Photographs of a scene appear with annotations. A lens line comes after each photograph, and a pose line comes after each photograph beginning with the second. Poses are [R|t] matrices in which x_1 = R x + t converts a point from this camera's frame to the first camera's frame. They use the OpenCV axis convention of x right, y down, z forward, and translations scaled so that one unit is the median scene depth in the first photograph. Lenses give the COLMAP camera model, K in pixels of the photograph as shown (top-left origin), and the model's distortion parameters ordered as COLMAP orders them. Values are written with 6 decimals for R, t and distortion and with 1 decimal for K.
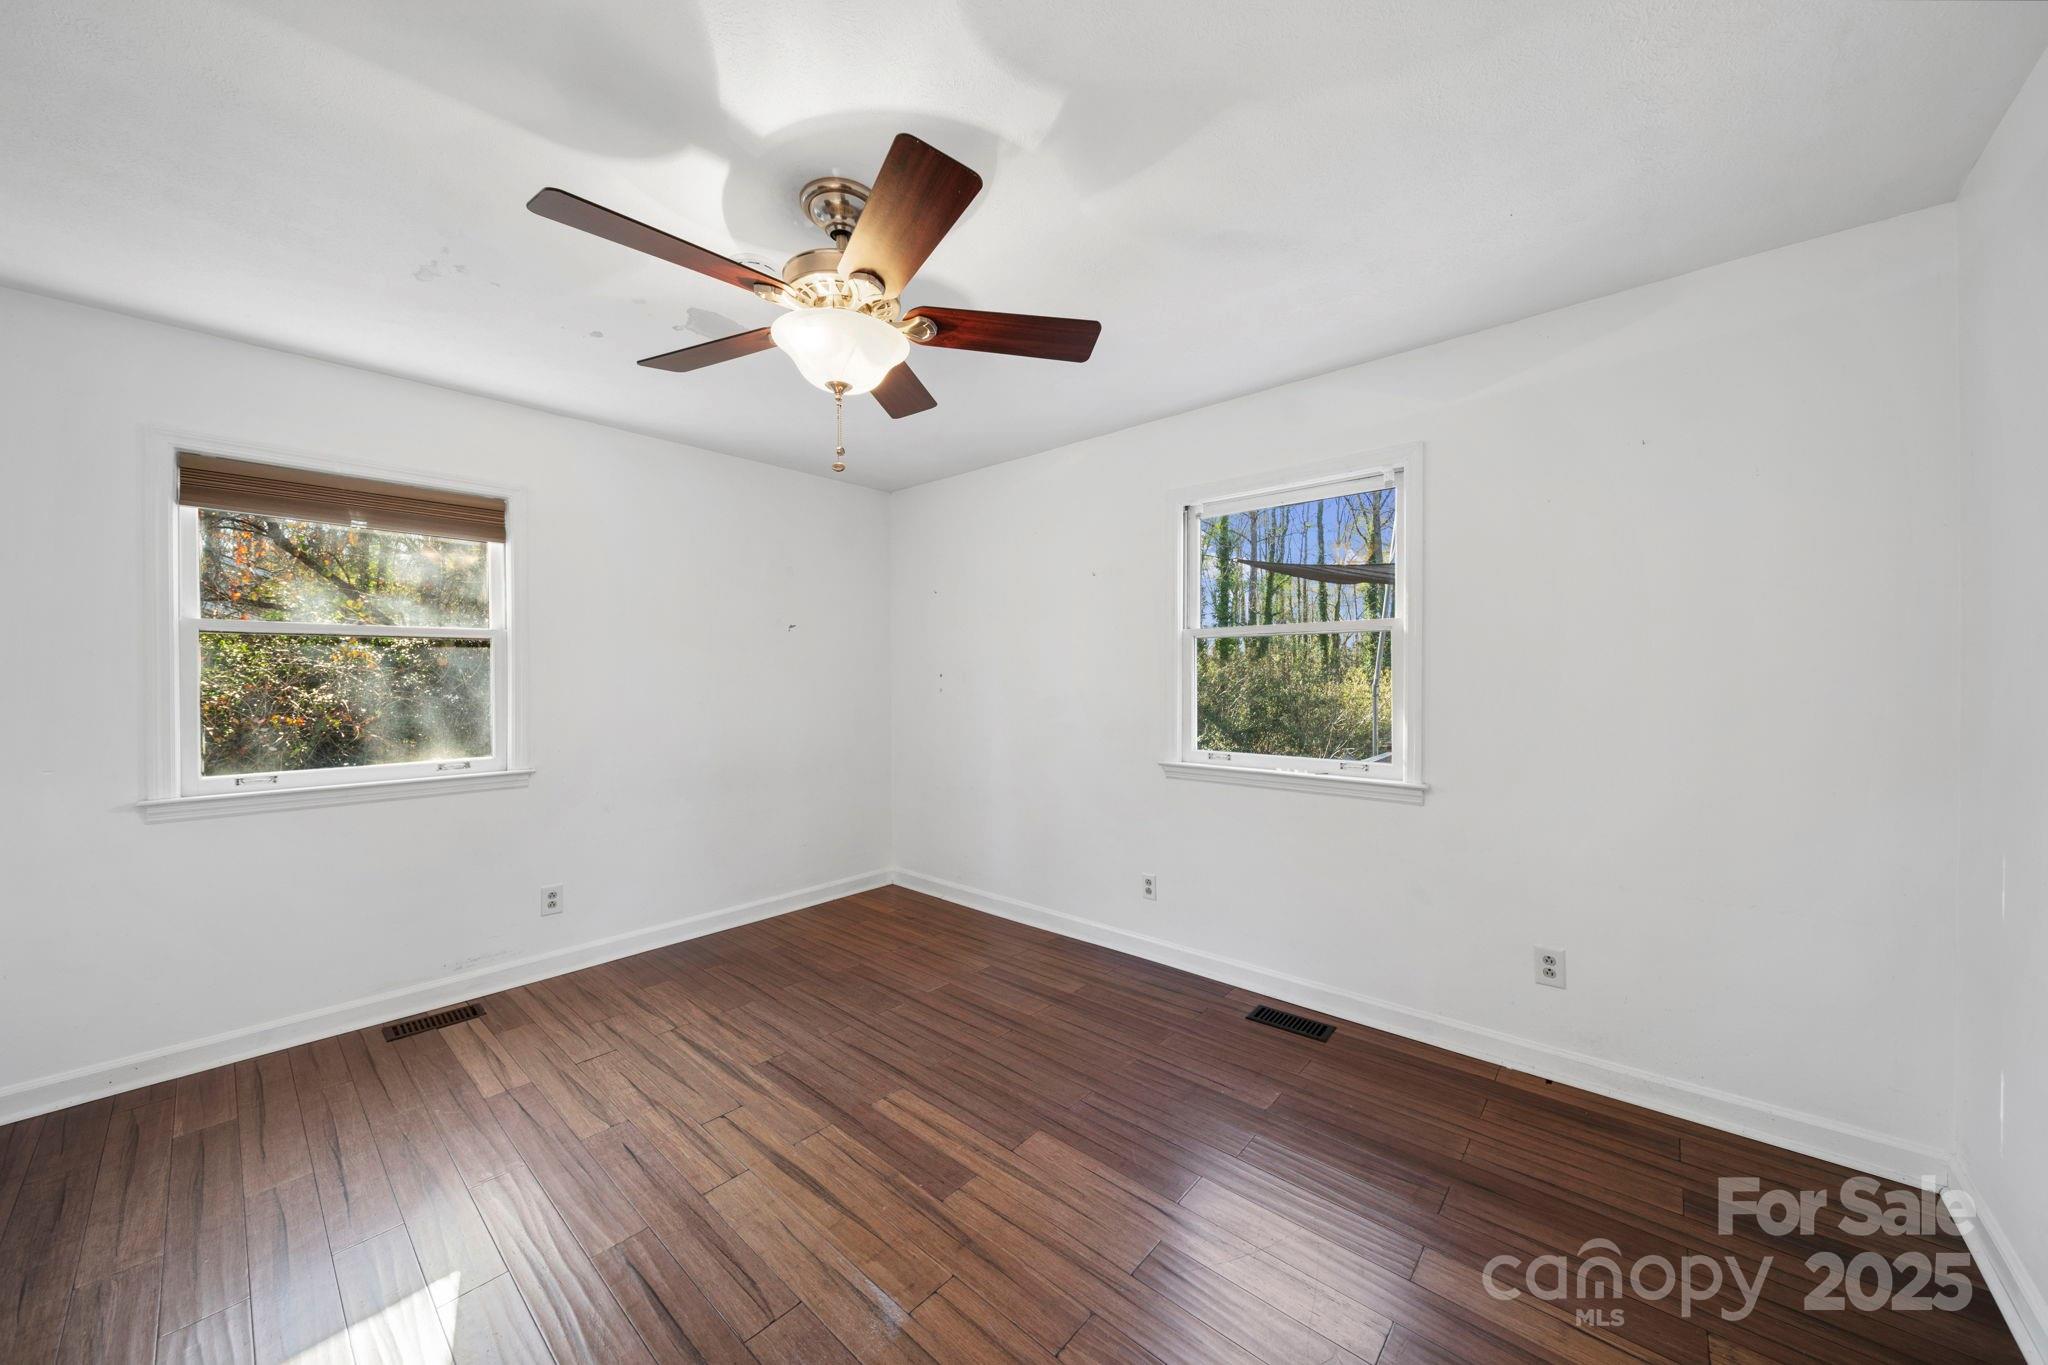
lens RADIAL K [[732.5, 0, 1023.3], [0, 732.5, 673.4], [0, 0, 1]] dist [0.001053, 0.000122]
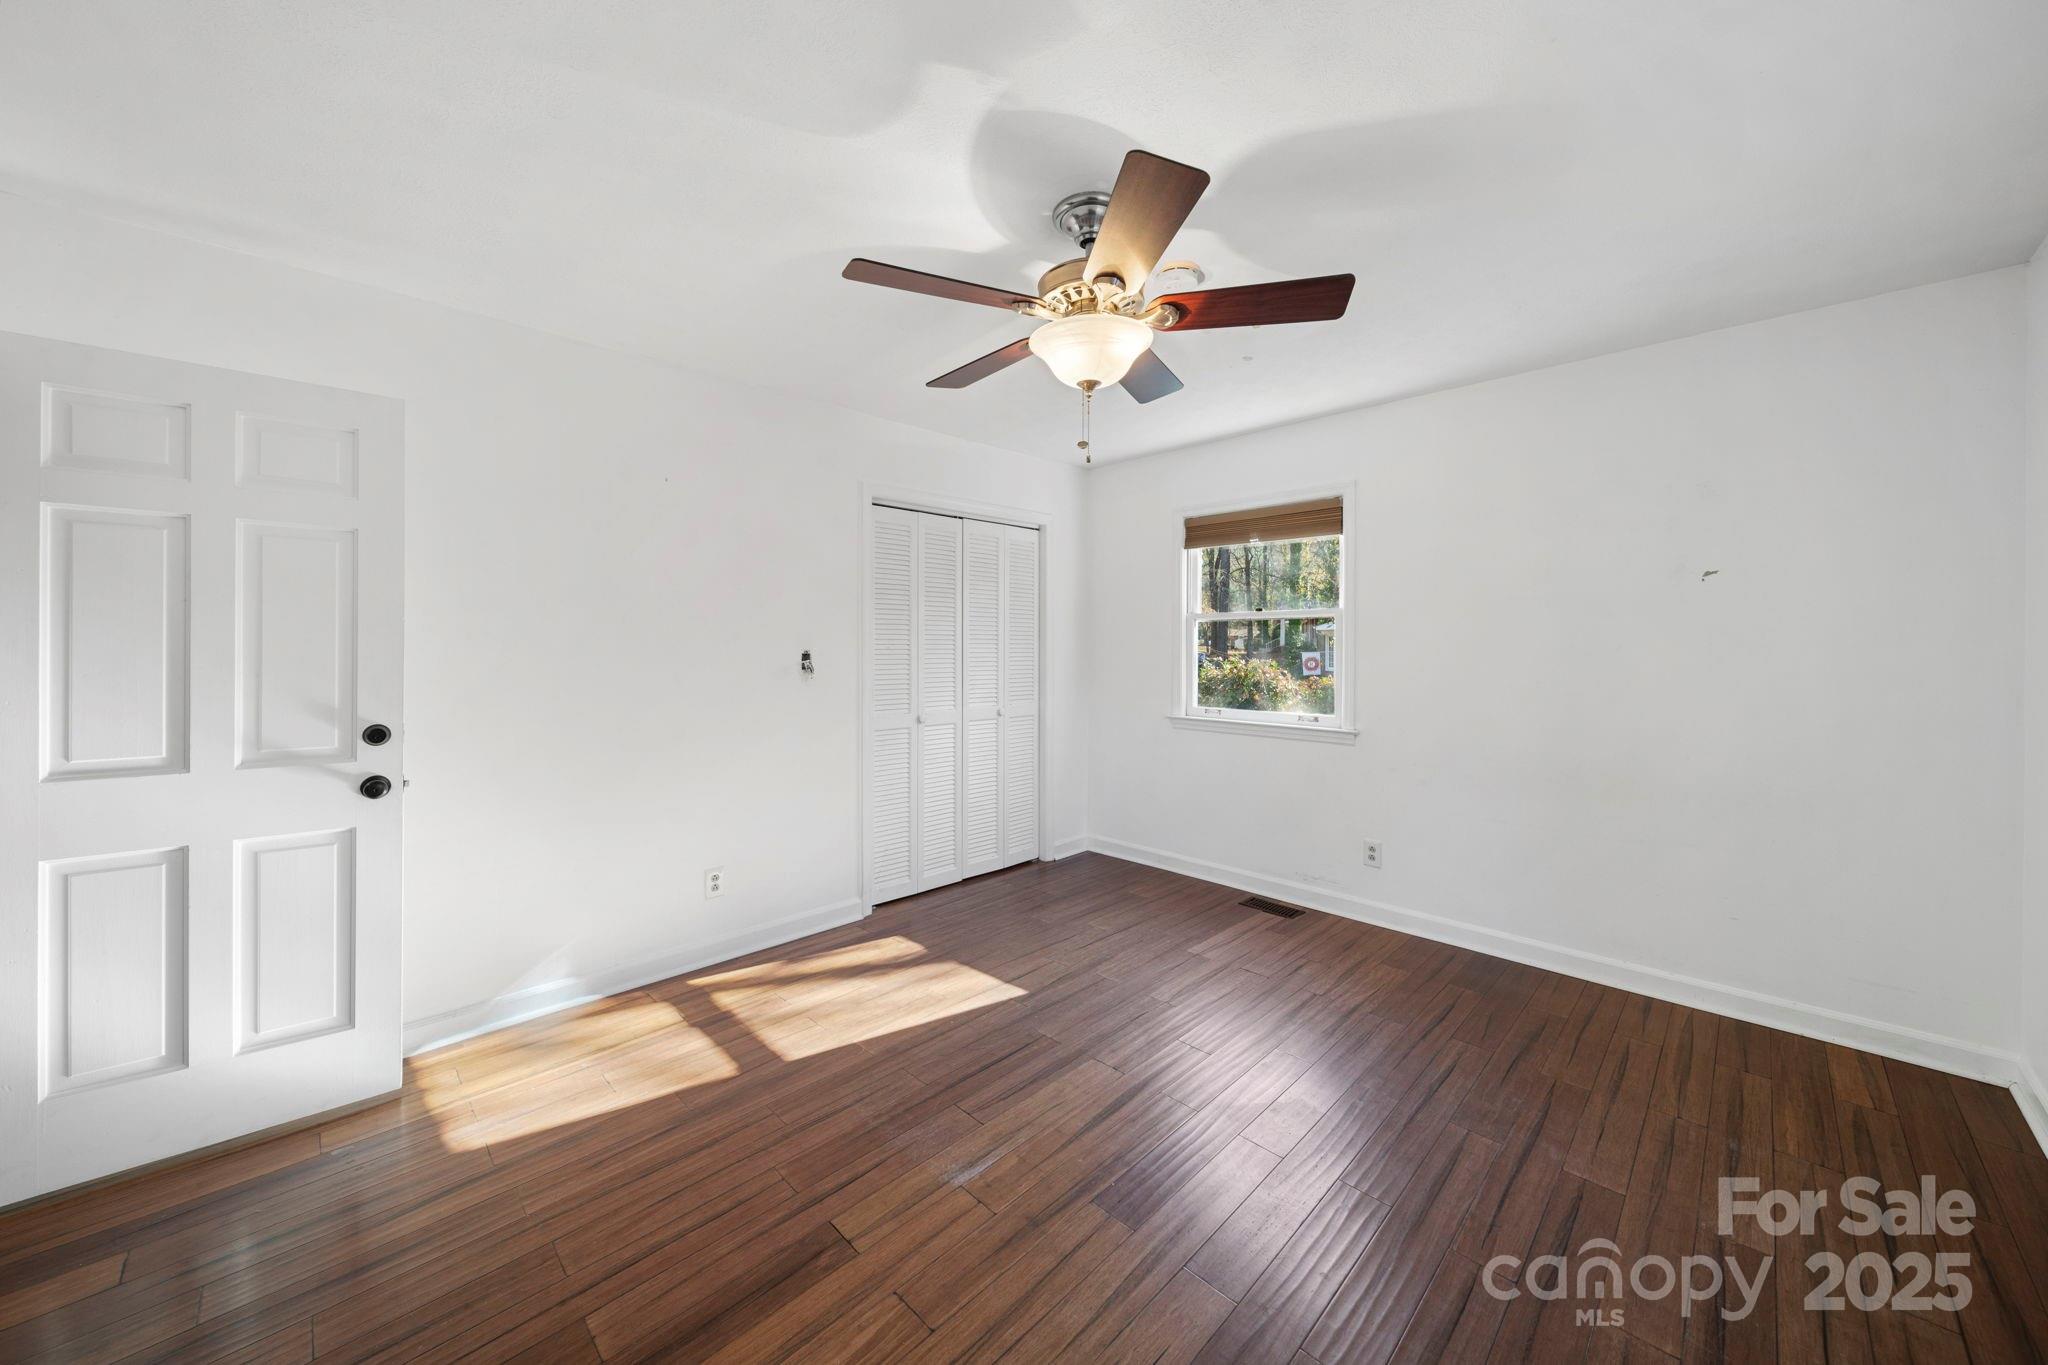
lens RADIAL K [[732.5, 0, 1021.9], [0, 732.5, 649.2], [0, 0, 1]] dist [0.001053, 0.000122]
pose [[-0.067034, 0.009756, -0.997703, 0.645479], [0.000748, 0.999952, 0.009728, -0.008403], [0.997750, -0.000094, -0.067038, 0.745867]]
